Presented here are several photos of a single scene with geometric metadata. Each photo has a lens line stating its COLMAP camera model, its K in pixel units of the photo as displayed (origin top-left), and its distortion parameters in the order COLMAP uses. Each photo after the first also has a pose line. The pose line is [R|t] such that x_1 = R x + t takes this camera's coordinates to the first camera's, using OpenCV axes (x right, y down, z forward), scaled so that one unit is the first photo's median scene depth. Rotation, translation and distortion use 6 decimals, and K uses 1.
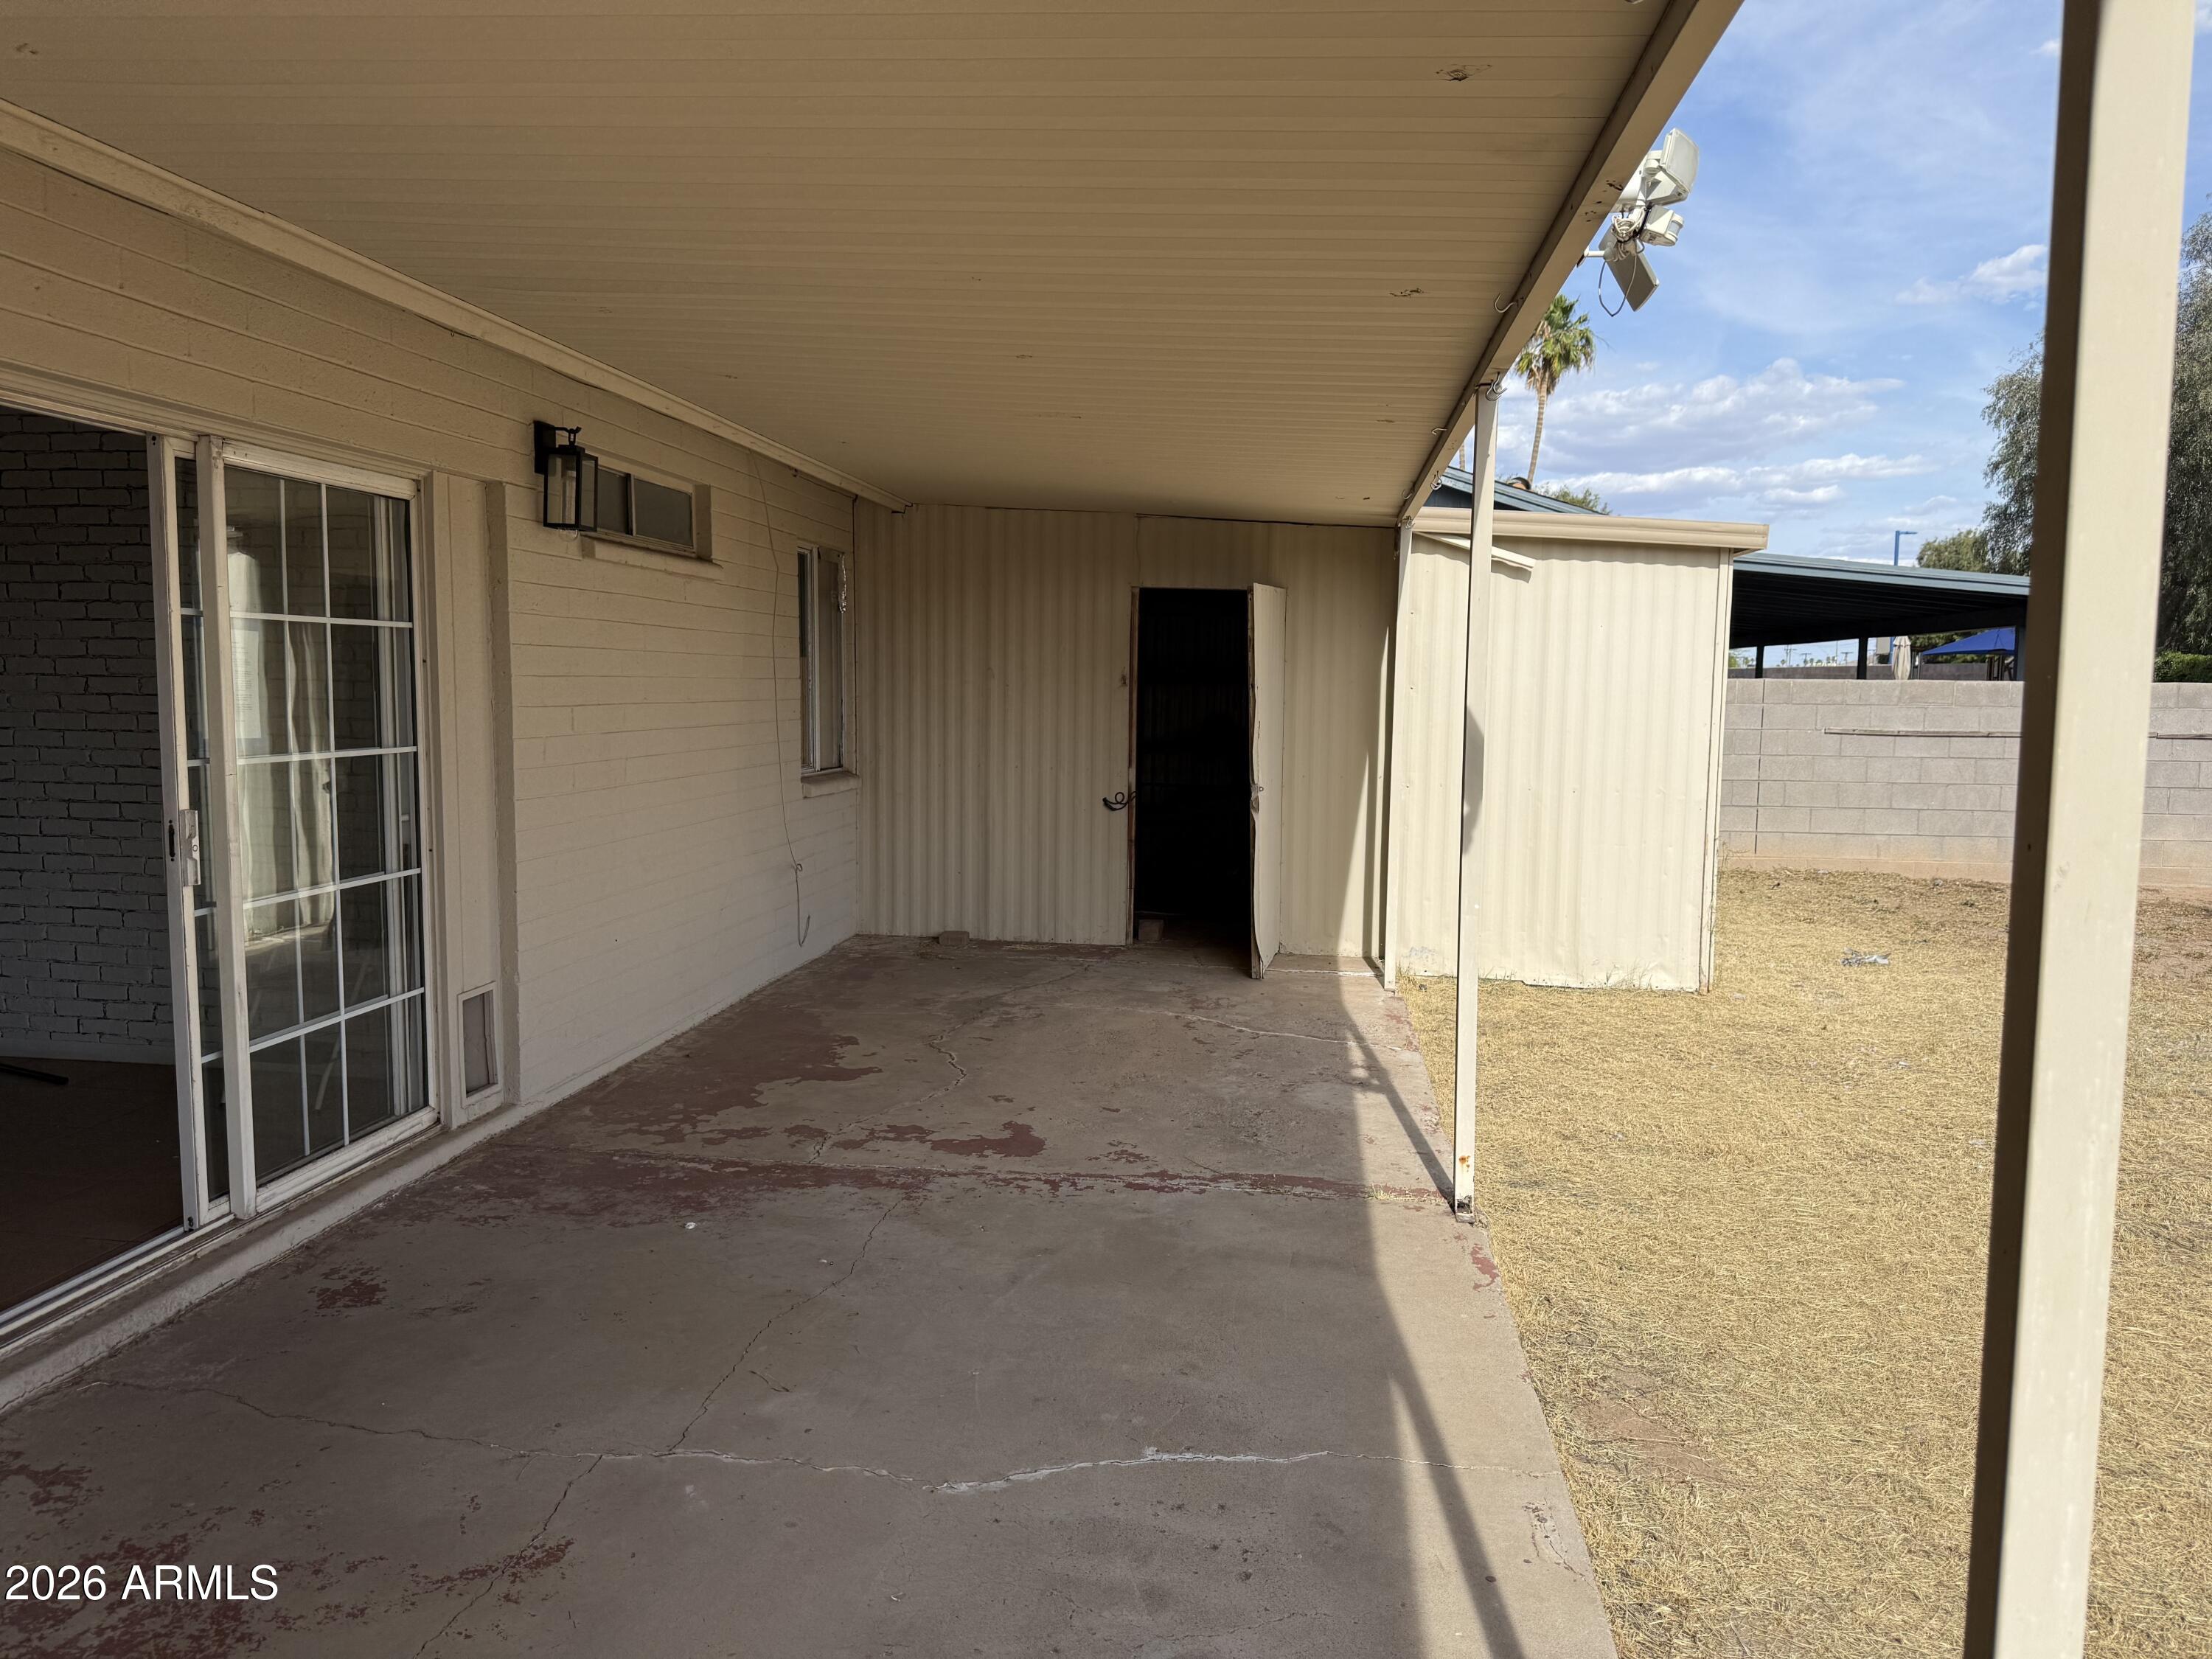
lens RADIAL K [[1572.5, 0, 1104.3], [0, 1572.5, 834.0], [0, 0, 1]] dist [0.077511, -0.104025]
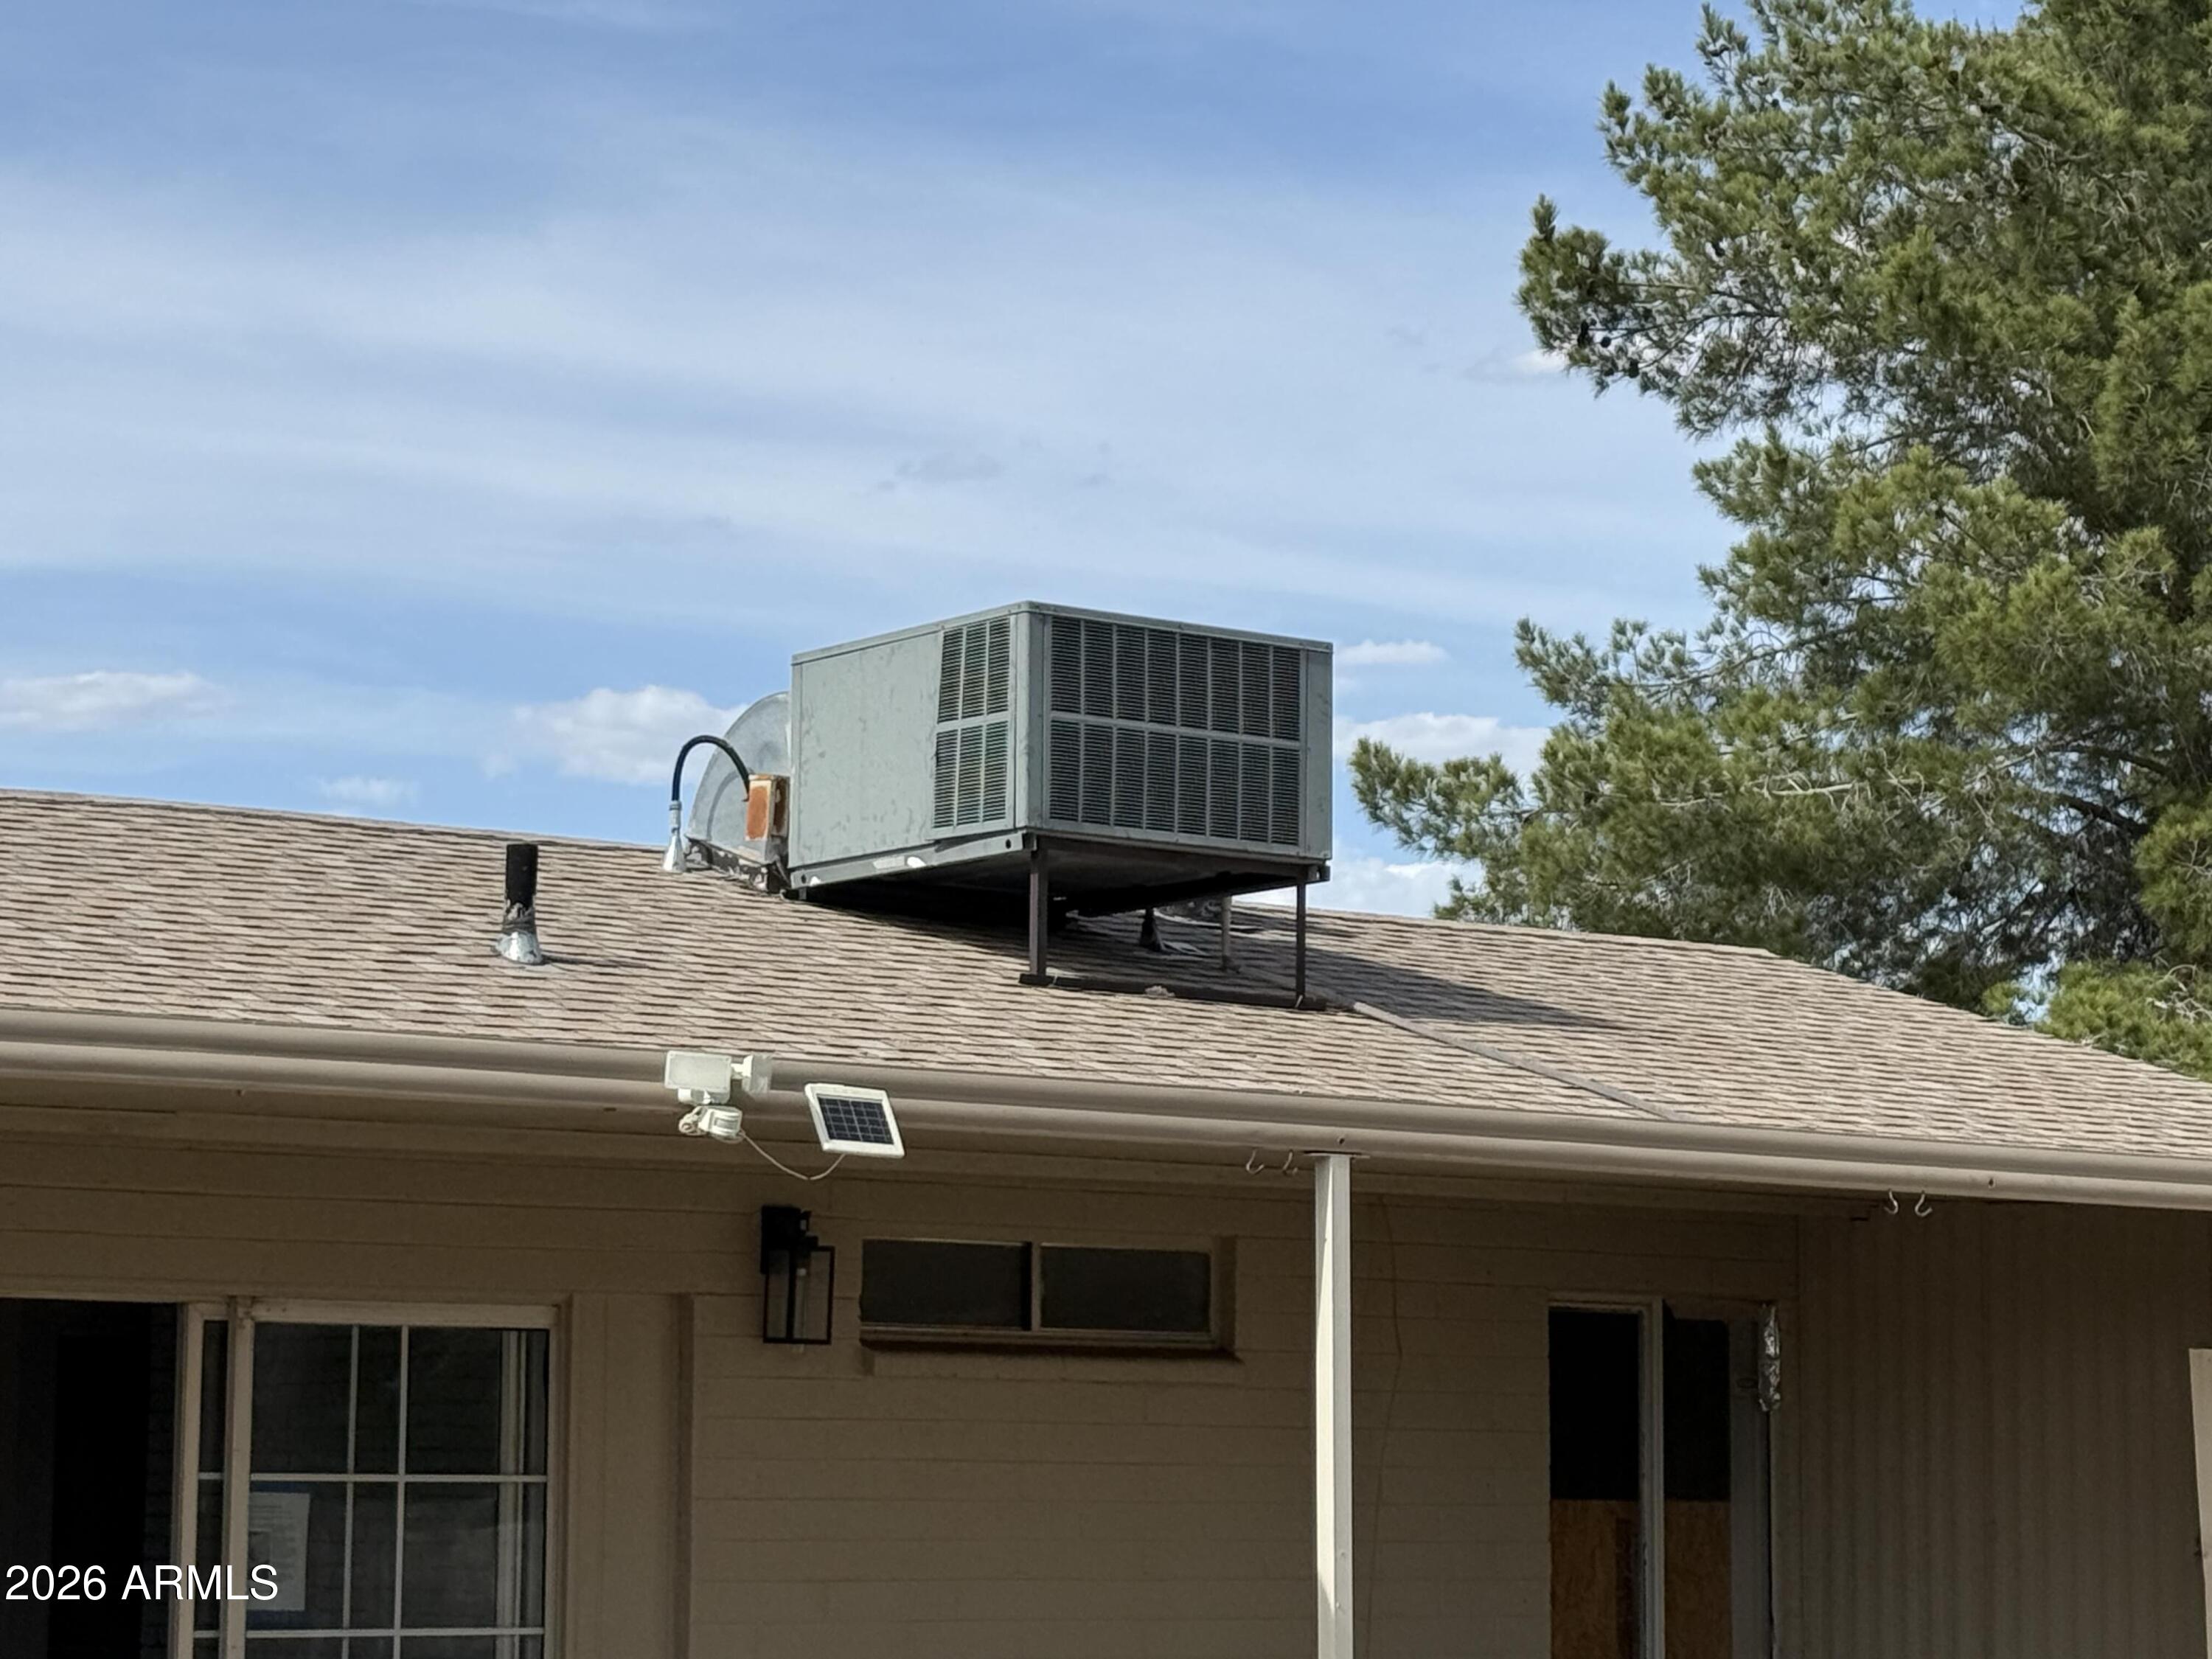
lens RADIAL K [[5604.9, 0, 1030.5], [0, 5604.9, 822.5], [0, 0, 1]] dist [0.105797, 0.000000]
pose [[0.679603, -0.097361, -0.727091, 2.304370], [-0.070039, 0.978014, -0.196425, 0.110547], [0.730229, 0.184415, 0.657842, -0.972374]]
